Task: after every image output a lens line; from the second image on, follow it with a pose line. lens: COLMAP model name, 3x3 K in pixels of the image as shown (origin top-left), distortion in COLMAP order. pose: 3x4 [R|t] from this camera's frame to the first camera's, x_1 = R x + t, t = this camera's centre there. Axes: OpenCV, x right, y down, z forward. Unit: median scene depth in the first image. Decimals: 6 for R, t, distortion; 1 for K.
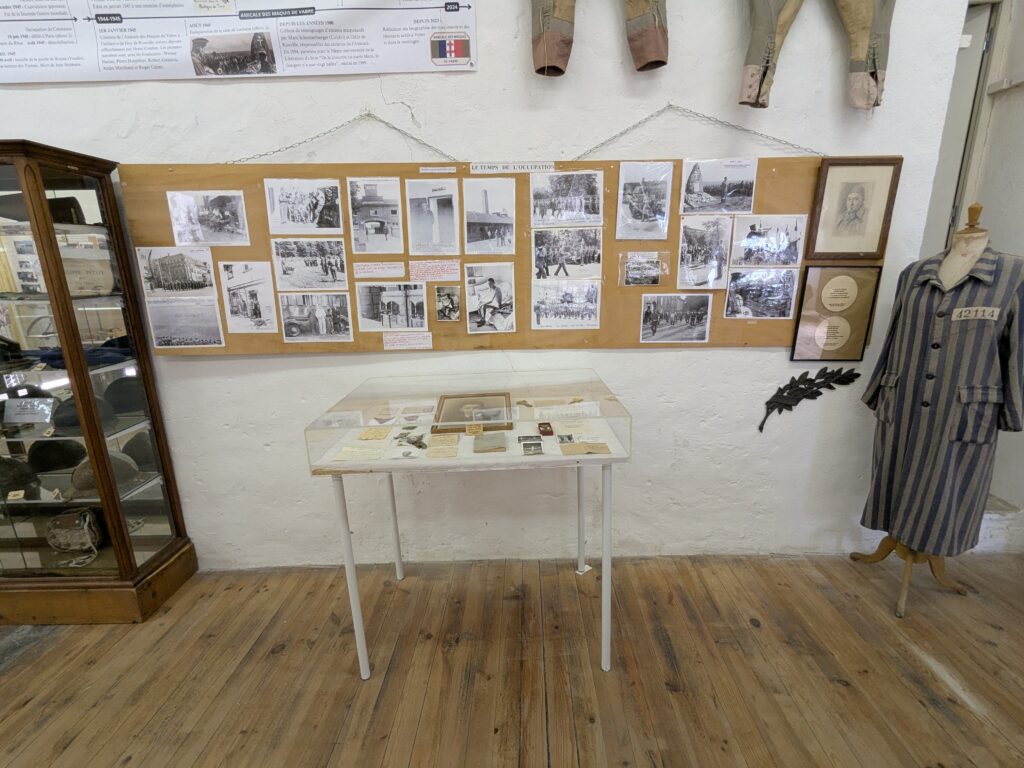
lens RADIAL K [[485.3, 0, 512.6], [0, 485.3, 382.9], [0, 0, 1]] dist [-0.003781, 0.002290]
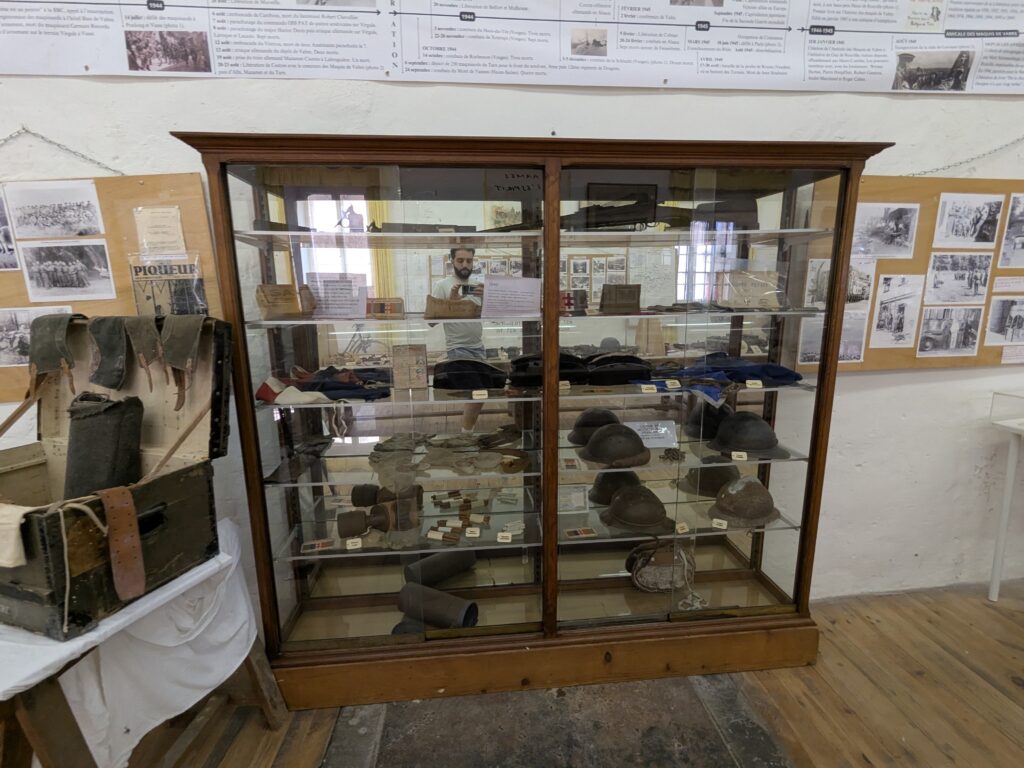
lens RADIAL K [[485.3, 0, 512.6], [0, 485.3, 382.9], [0, 0, 1]] dist [-0.003781, 0.002290]
pose [[0.995189, -0.014736, 0.096859, -1.481851], [0.021027, 0.997712, -0.064249, 0.014820], [-0.095691, 0.065977, 0.993222, 0.120395]]
